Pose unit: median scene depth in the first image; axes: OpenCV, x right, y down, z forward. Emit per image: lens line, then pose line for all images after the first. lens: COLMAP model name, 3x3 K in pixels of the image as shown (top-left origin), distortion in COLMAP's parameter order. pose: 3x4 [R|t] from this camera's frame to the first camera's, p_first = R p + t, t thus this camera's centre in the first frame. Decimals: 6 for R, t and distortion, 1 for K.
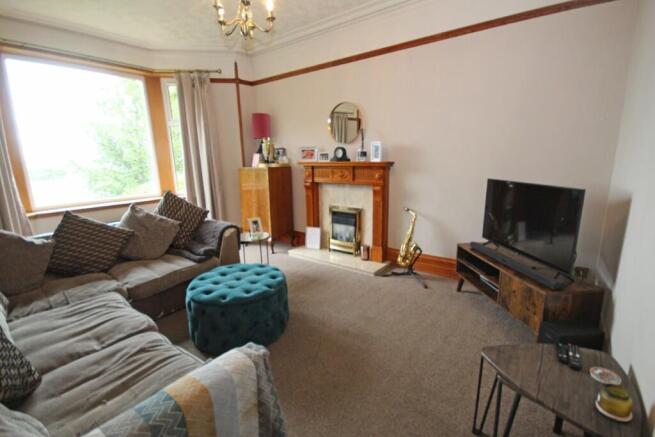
lens RADIAL K [[304.6, 0, 333.7], [0, 304.6, 216.7], [0, 0, 1]] dist [0.001841, -0.005059]
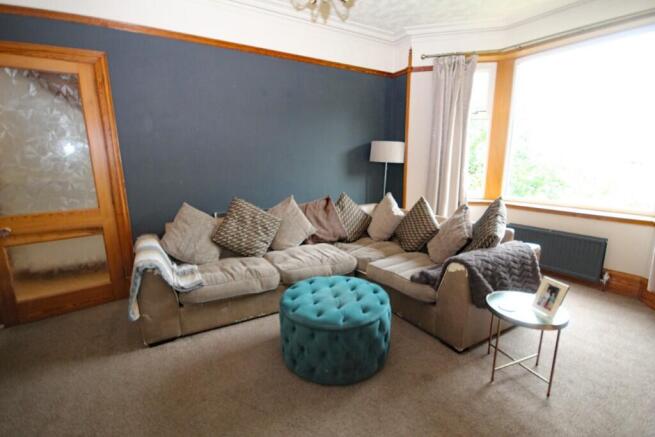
lens RADIAL K [[304.6, 0, 332.3], [0, 304.6, 218.5], [0, 0, 1]] dist [0.001841, -0.005059]
pose [[-0.374811, 0.203824, -0.904418, 0.335663], [-0.165676, 0.945104, 0.281654, -0.191355], [0.912177, 0.255408, -0.320467, 0.925782]]
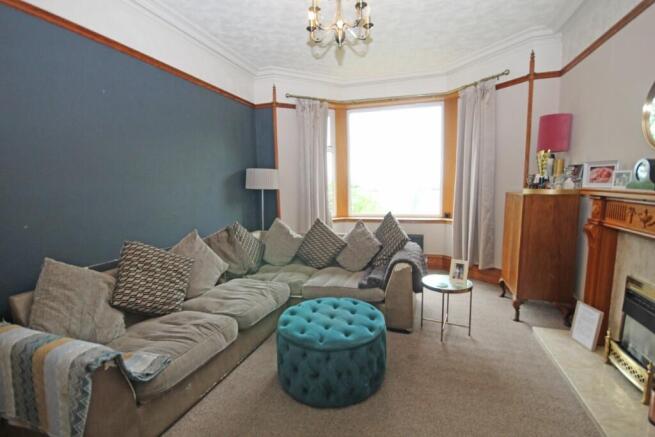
lens RADIAL K [[304.6, 0, 332.3], [0, 304.6, 219.3], [0, 0, 1]] dist [0.001841, -0.005059]
pose [[0.333071, 0.127663, -0.934219, 0.376654], [-0.172026, 0.982390, 0.072914, -0.109503], [0.927076, 0.136424, 0.349167, 0.491342]]
